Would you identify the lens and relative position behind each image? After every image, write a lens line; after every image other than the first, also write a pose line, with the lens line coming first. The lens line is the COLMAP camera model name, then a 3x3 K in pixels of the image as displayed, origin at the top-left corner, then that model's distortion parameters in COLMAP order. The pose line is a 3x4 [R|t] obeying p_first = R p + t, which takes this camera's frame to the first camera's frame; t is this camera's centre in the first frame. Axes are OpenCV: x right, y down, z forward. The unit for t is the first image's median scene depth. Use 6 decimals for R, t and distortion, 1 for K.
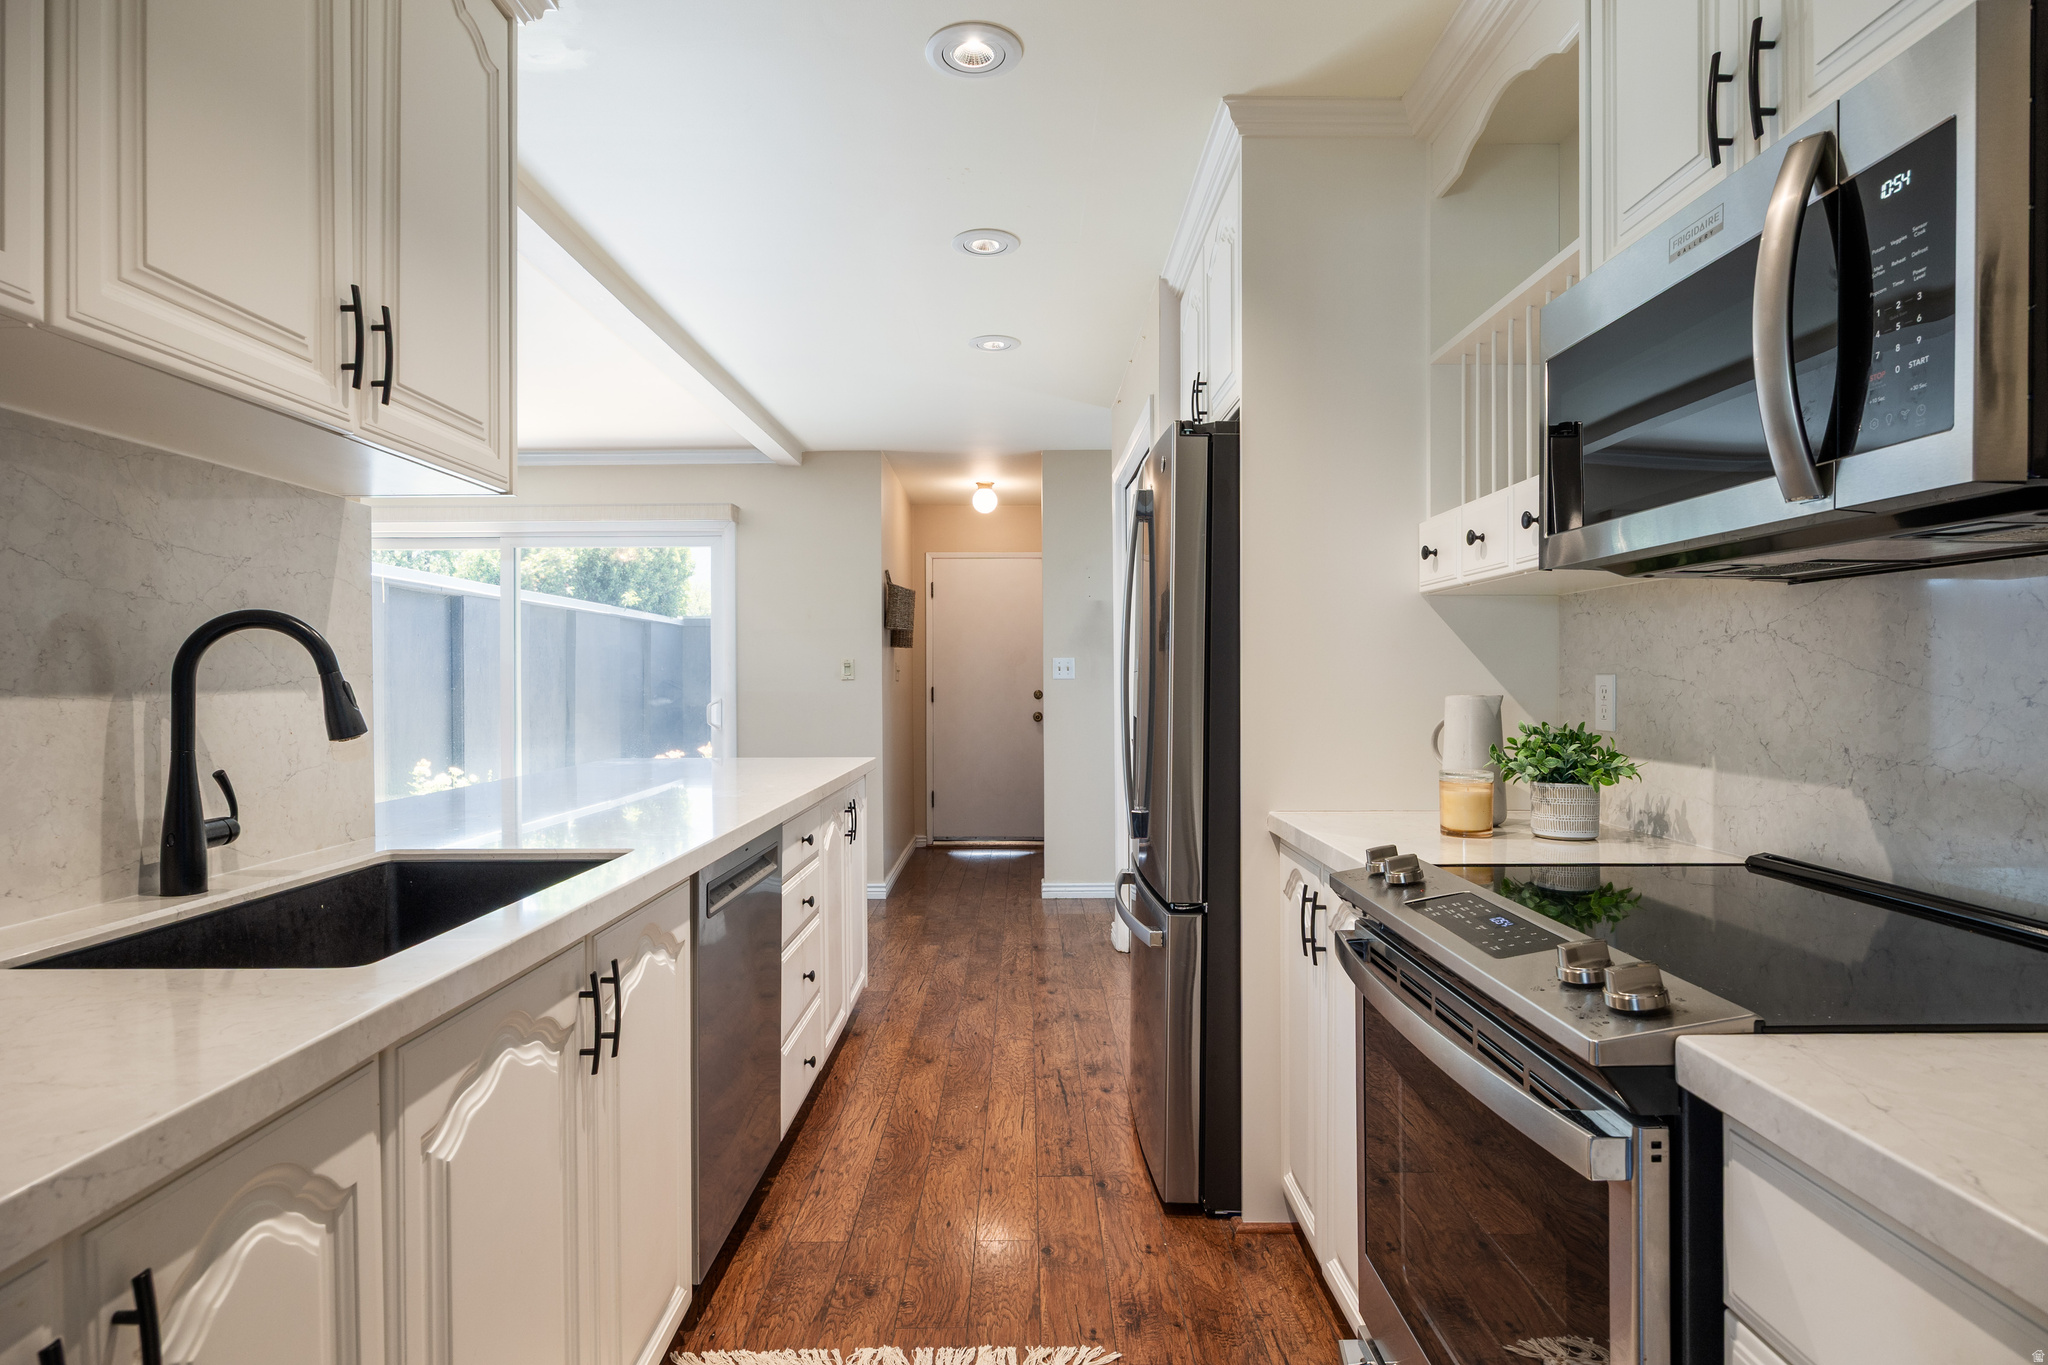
lens RADIAL K [[1113.5, 0, 1043.9], [0, 1113.5, 682.8], [0, 0, 1]] dist [-0.005370, -0.001181]
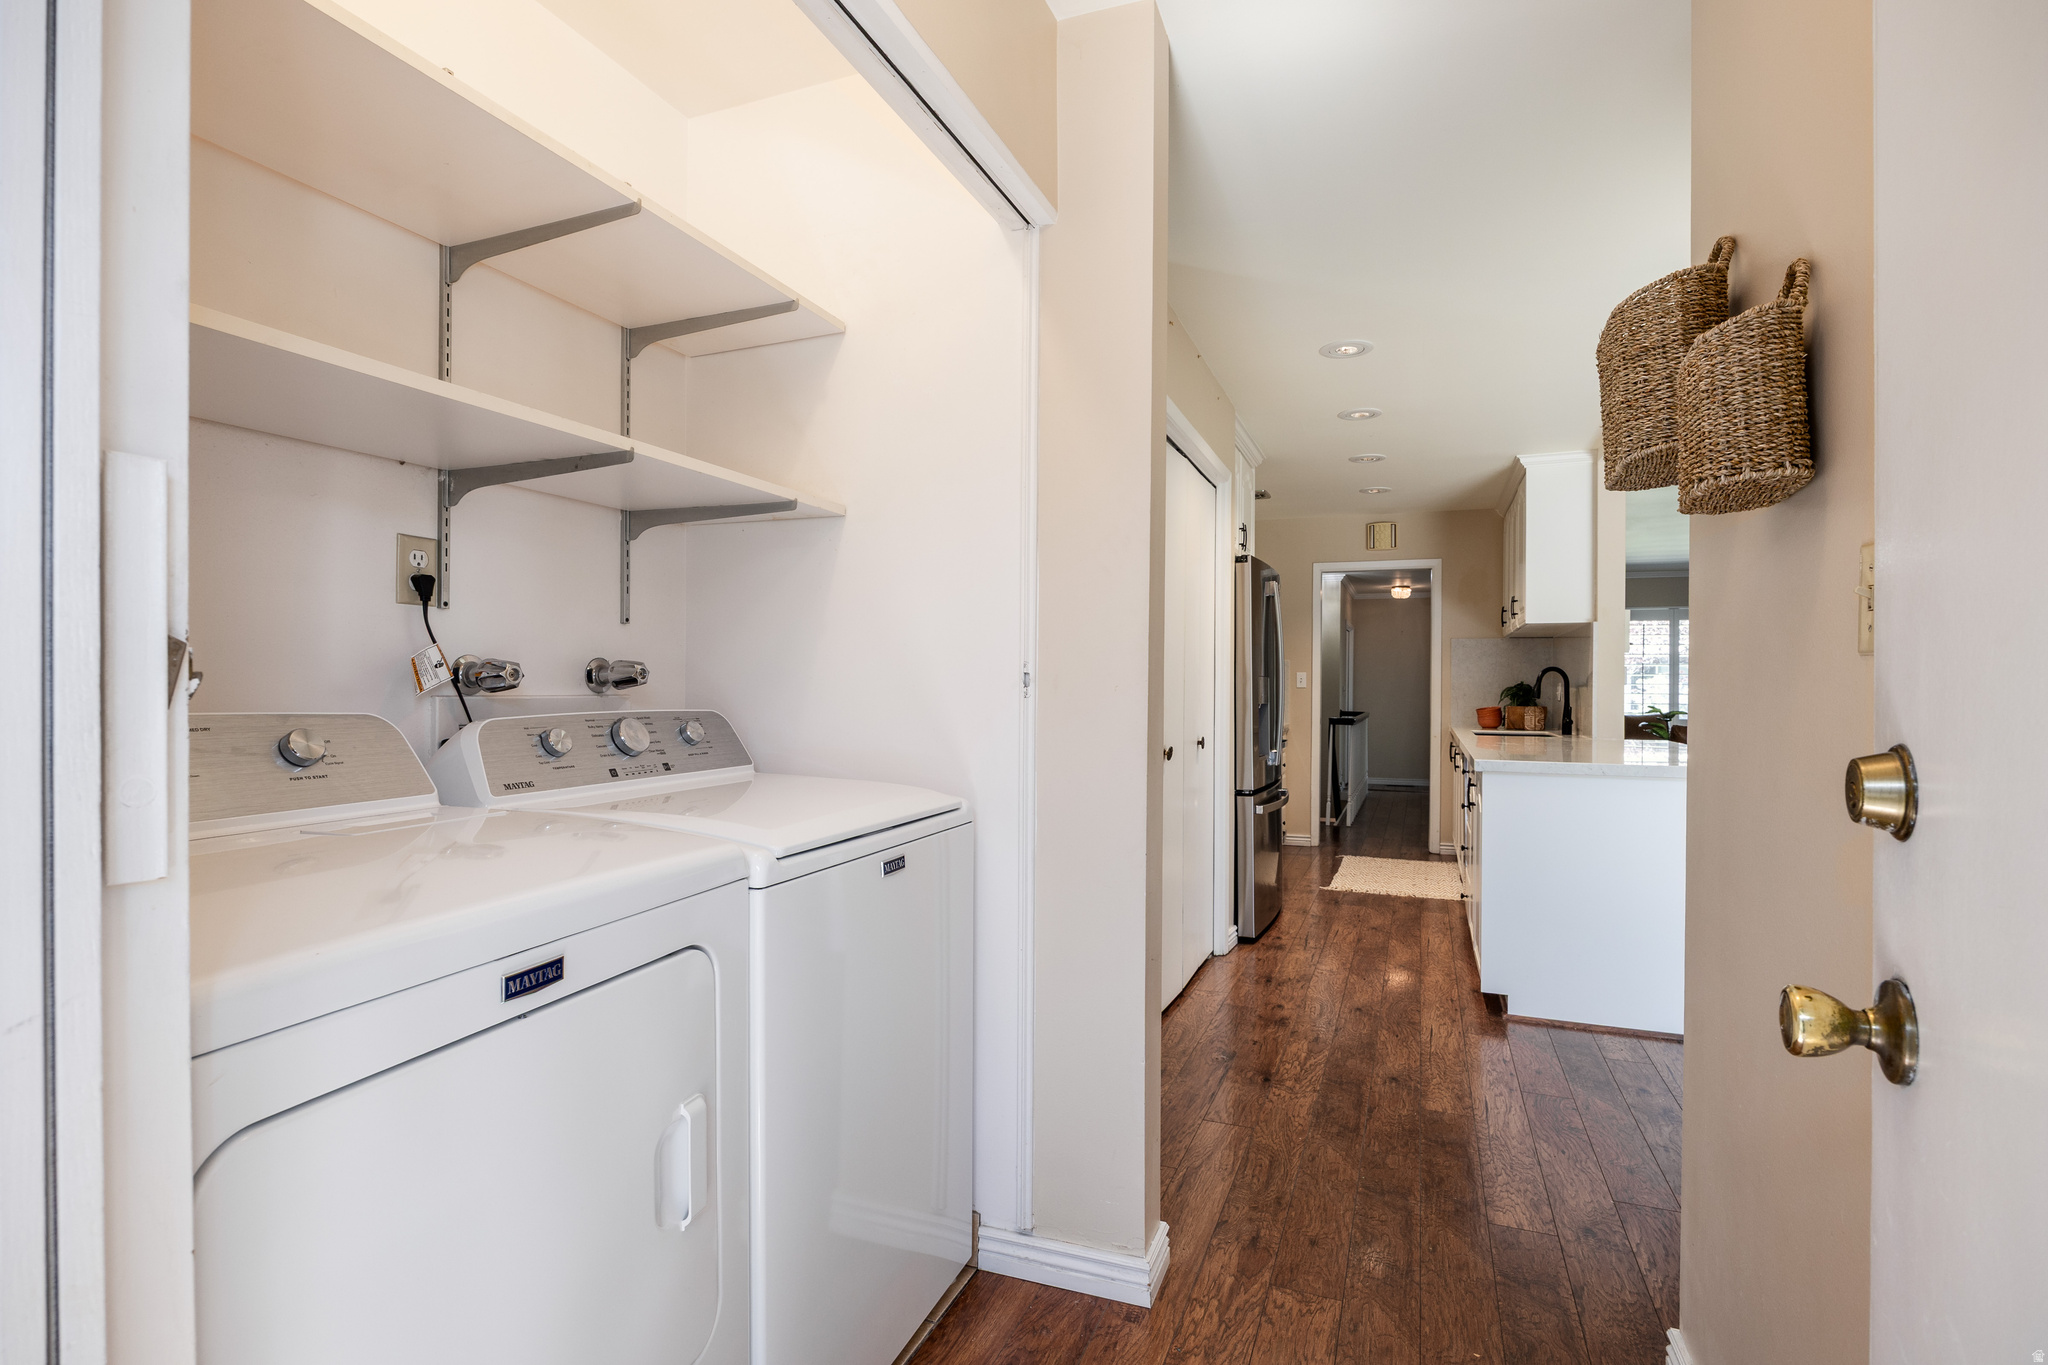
lens RADIAL K [[982.0, 0, 1018.7], [0, 982.0, 690.3], [0, 0, 1]] dist [-0.001691, -0.000167]
pose [[-0.918843, -0.008258, 0.394536, -0.203274], [-0.006198, 0.999960, 0.006497, 0.007043], [-0.394574, 0.003524, -0.918857, 3.228333]]
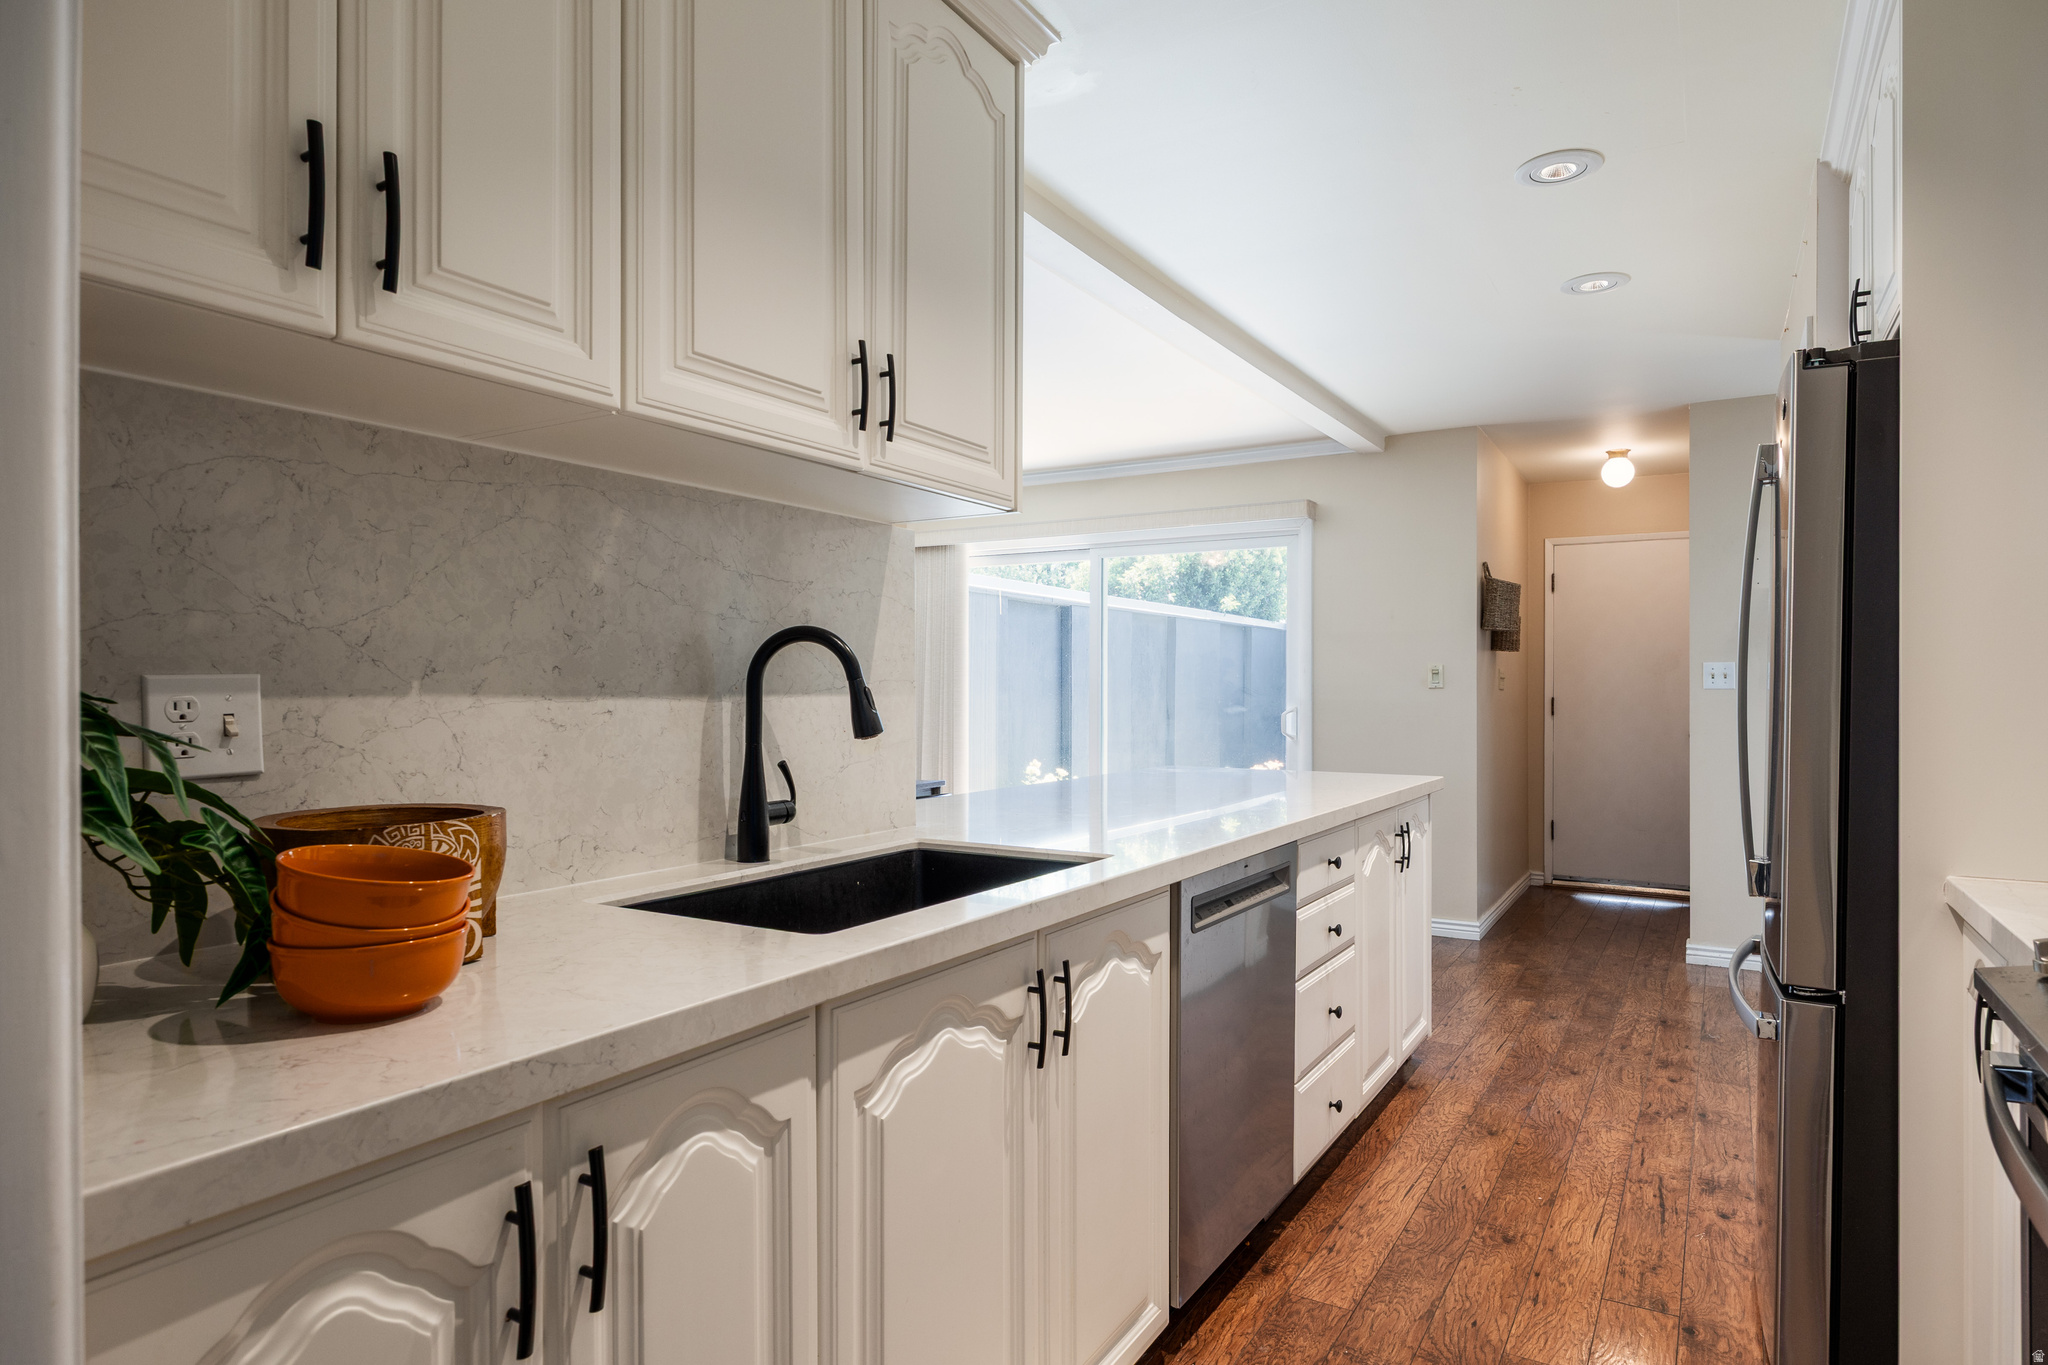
lens RADIAL K [[1198.9, 0, 1005.6], [0, 1198.9, 683.9], [0, 0, 1]] dist [0.002378, -0.003491]
pose [[0.847772, 0.004876, -0.530338, 0.096860], [-0.007688, 0.999966, -0.003096, -0.001144], [0.530305, 0.006702, 0.847781, 0.020878]]
